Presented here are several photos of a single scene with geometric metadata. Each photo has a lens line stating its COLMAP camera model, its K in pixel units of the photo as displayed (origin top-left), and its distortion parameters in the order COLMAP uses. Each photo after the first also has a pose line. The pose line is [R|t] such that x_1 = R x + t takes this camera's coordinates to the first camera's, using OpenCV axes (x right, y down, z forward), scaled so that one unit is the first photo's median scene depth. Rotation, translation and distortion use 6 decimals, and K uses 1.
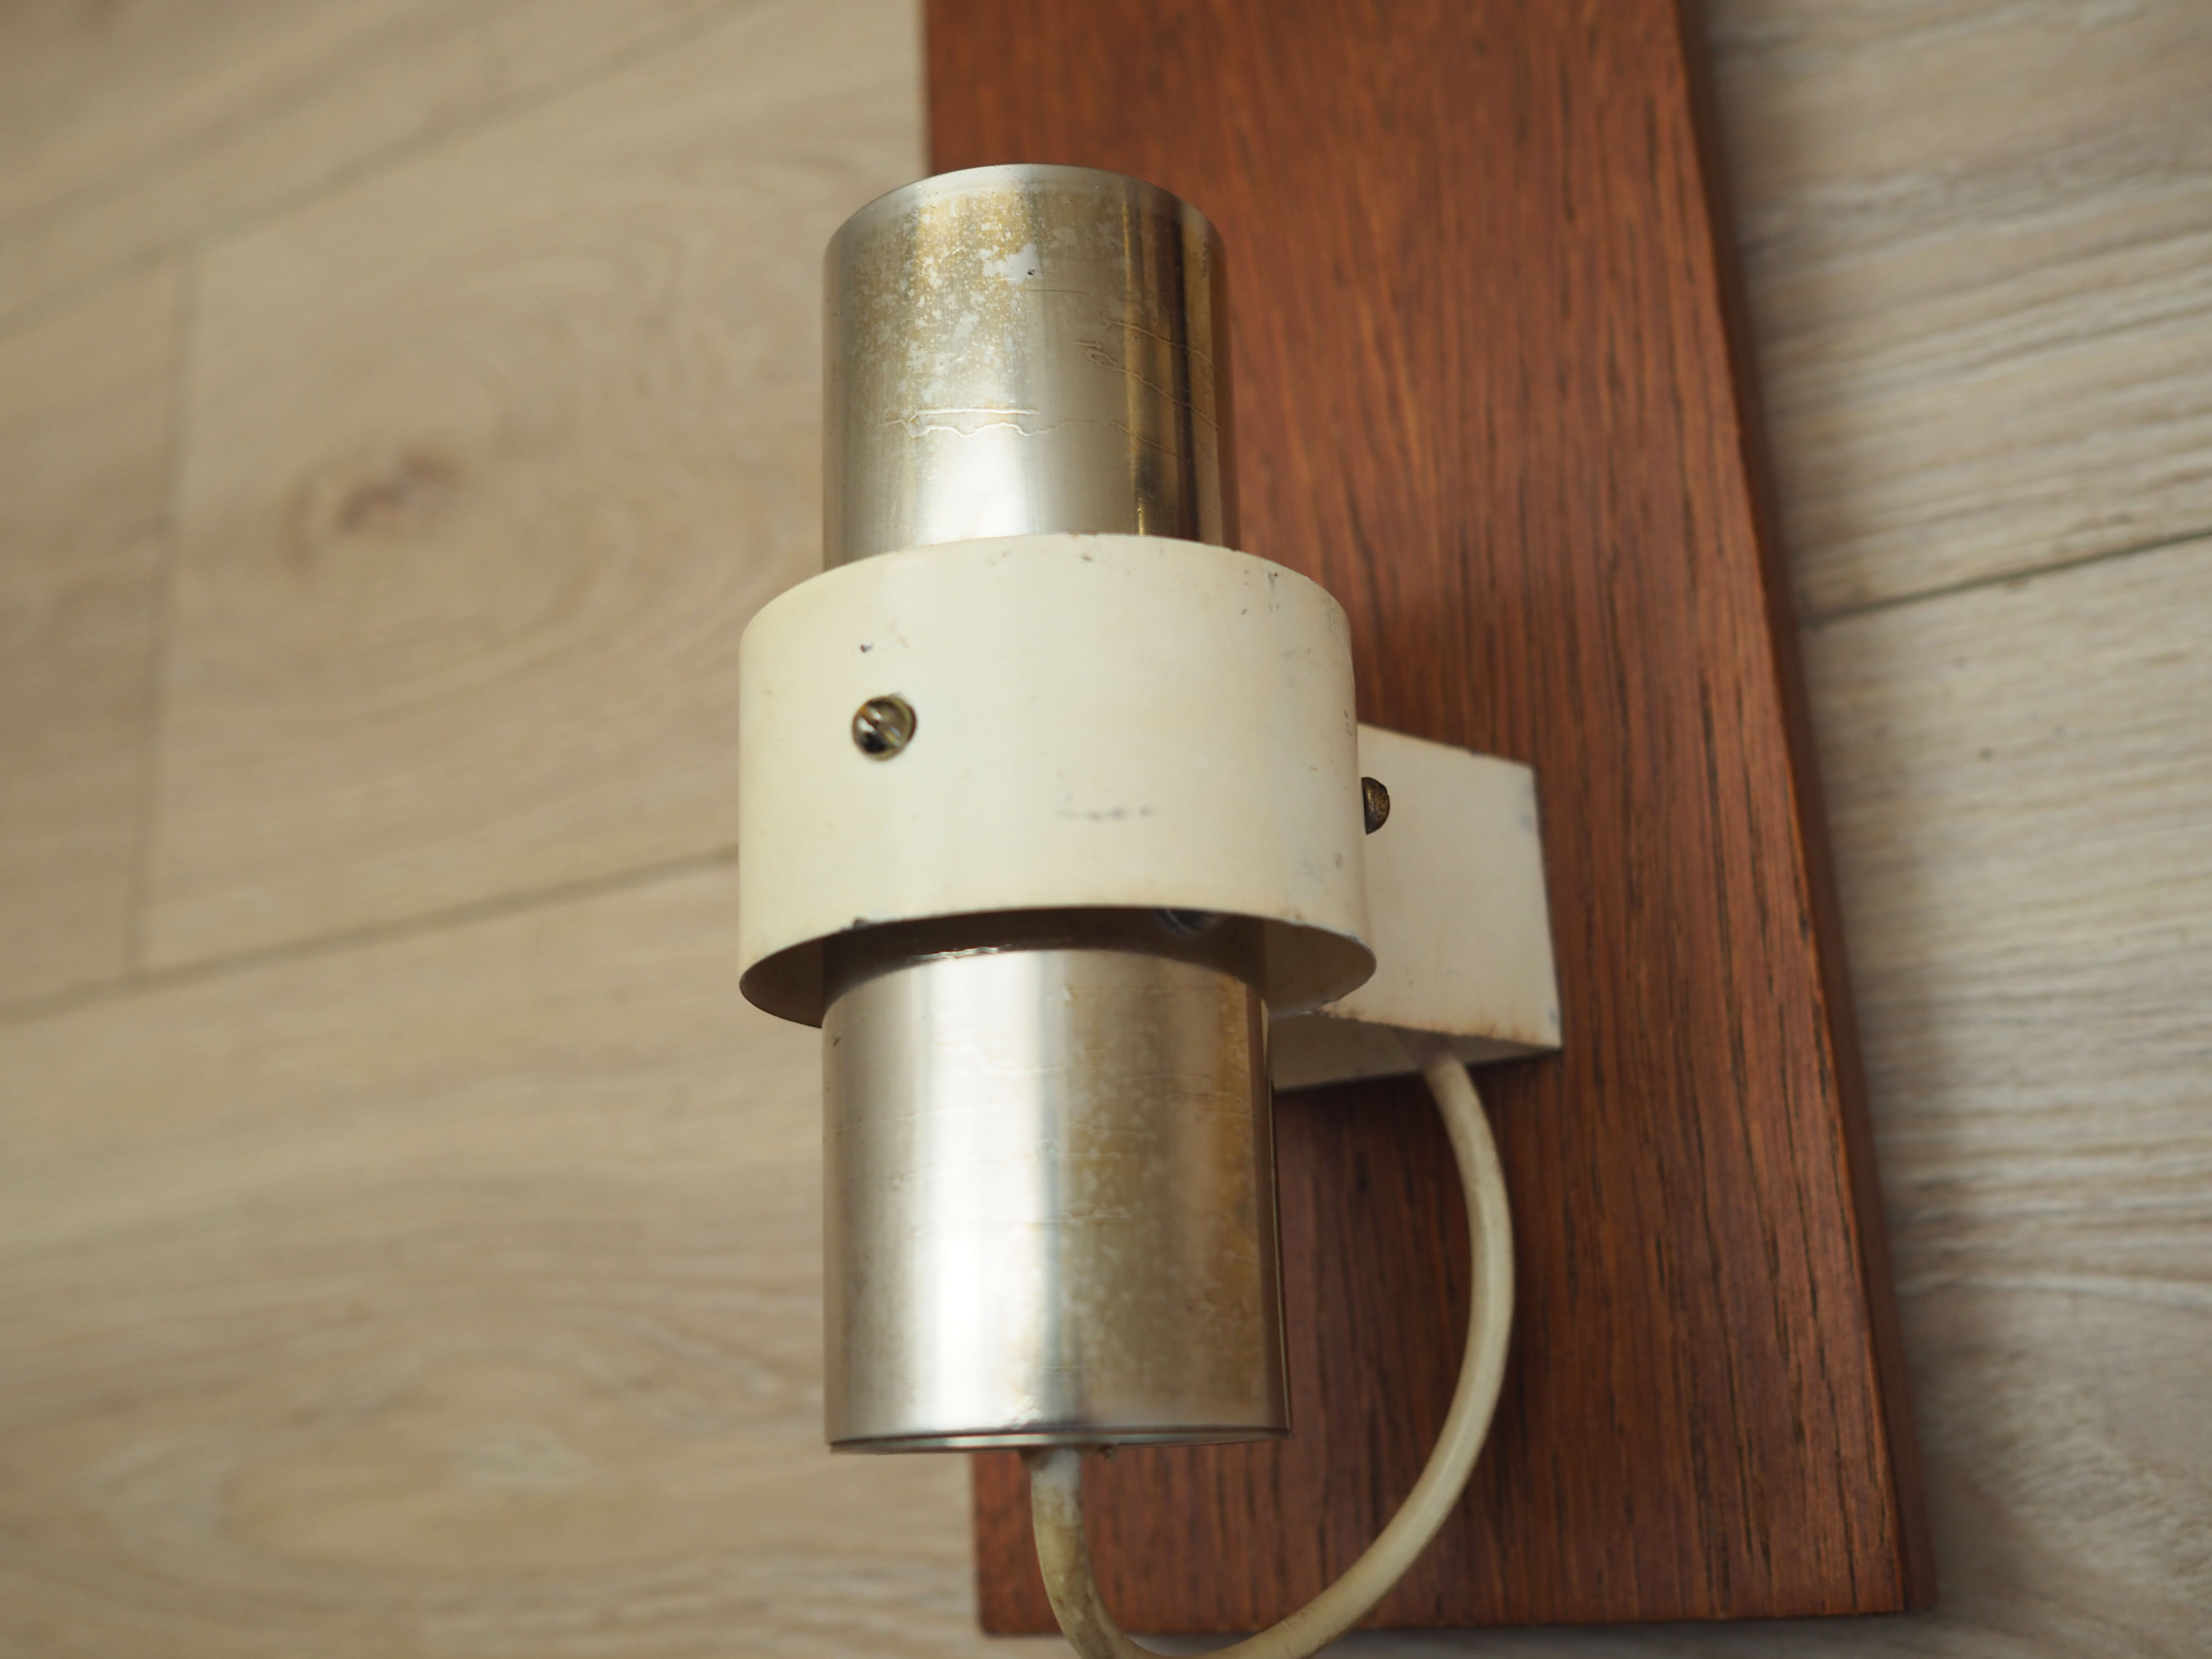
lens RADIAL K [[2326.5, 0, 1053.2], [0, 2326.5, 798.7], [0, 0, 1]] dist [-0.039867, 0.000000]
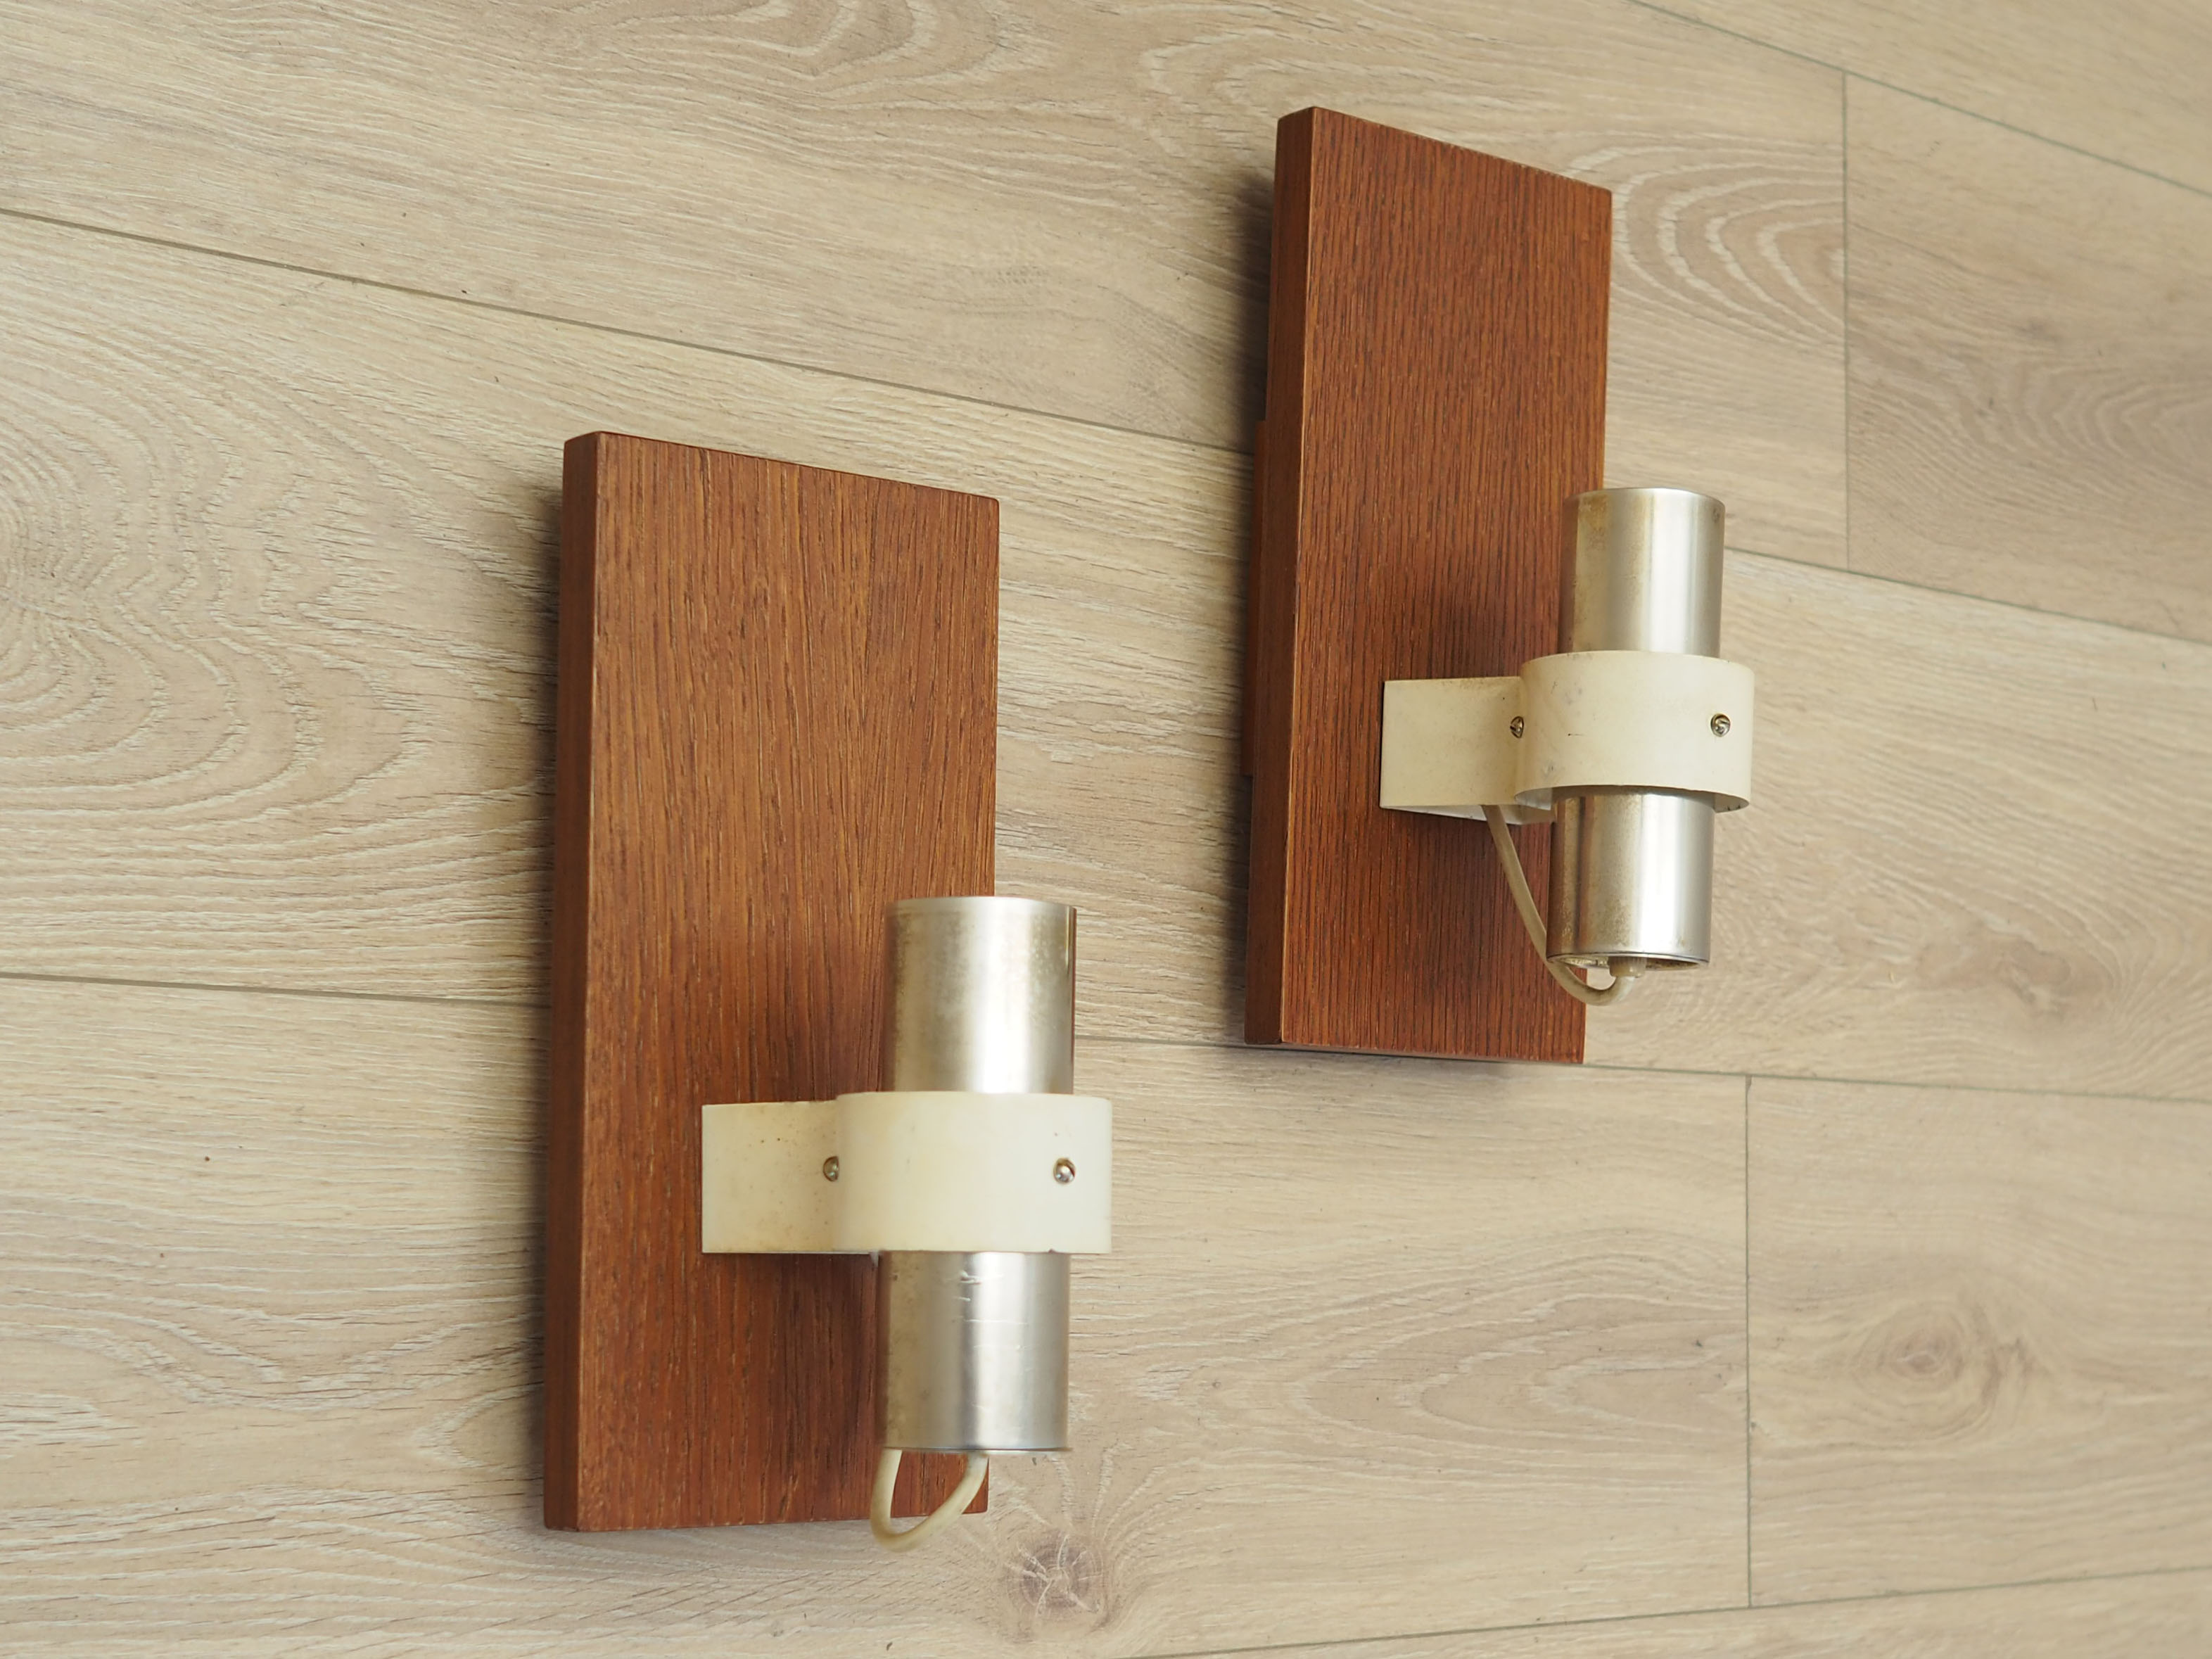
lens RADIAL K [[3669.4, 0, 1268.2], [0, 3669.4, 1062.8], [0, 0, 1]] dist [-0.028823, 0.000000]
pose [[0.320523, 0.100508, 0.941893, -2.615867], [-0.294767, 0.955568, -0.001659, -0.140074], [-0.900210, -0.277107, 0.335908, -0.338756]]
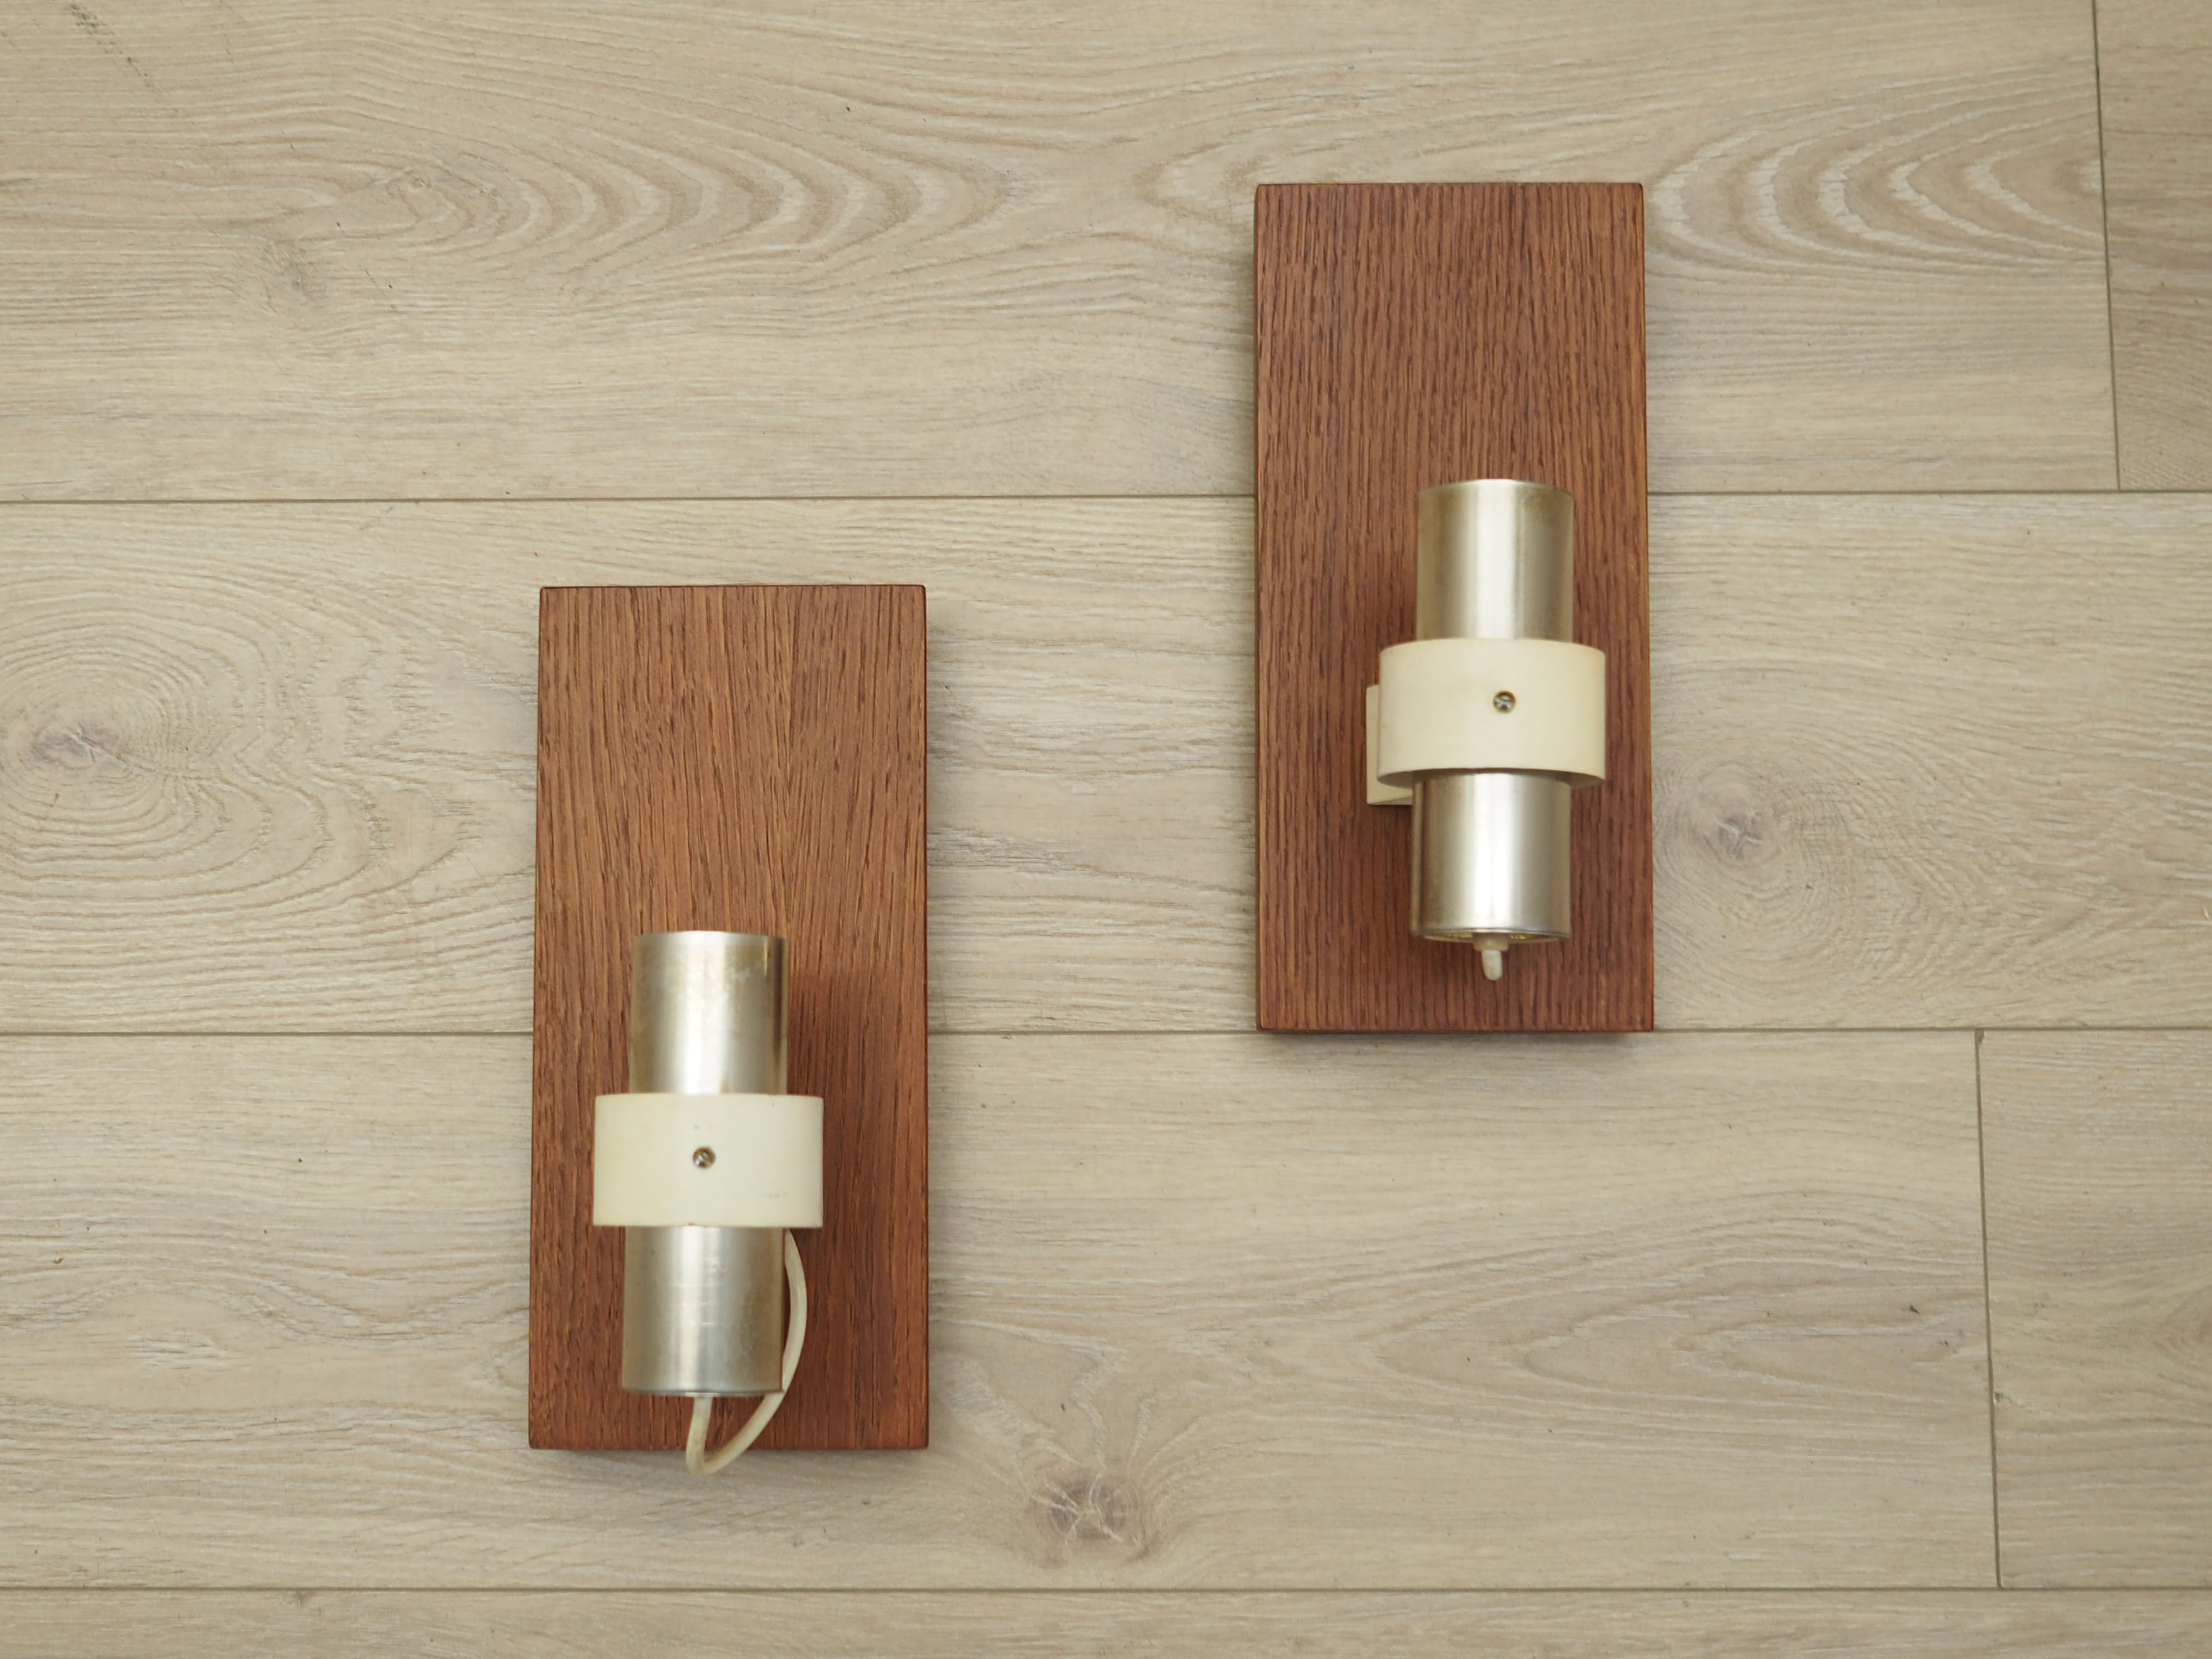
lens RADIAL K [[3197.3, 0, 911.7], [0, 3197.3, 804.3], [0, 0, 1]] dist [-0.028507, 0.000000]
pose [[0.871509, 0.106298, 0.478720, -1.299339], [-0.179073, 0.977792, 0.108887, -0.679946], [-0.456514, -0.180622, 0.871189, -1.826225]]
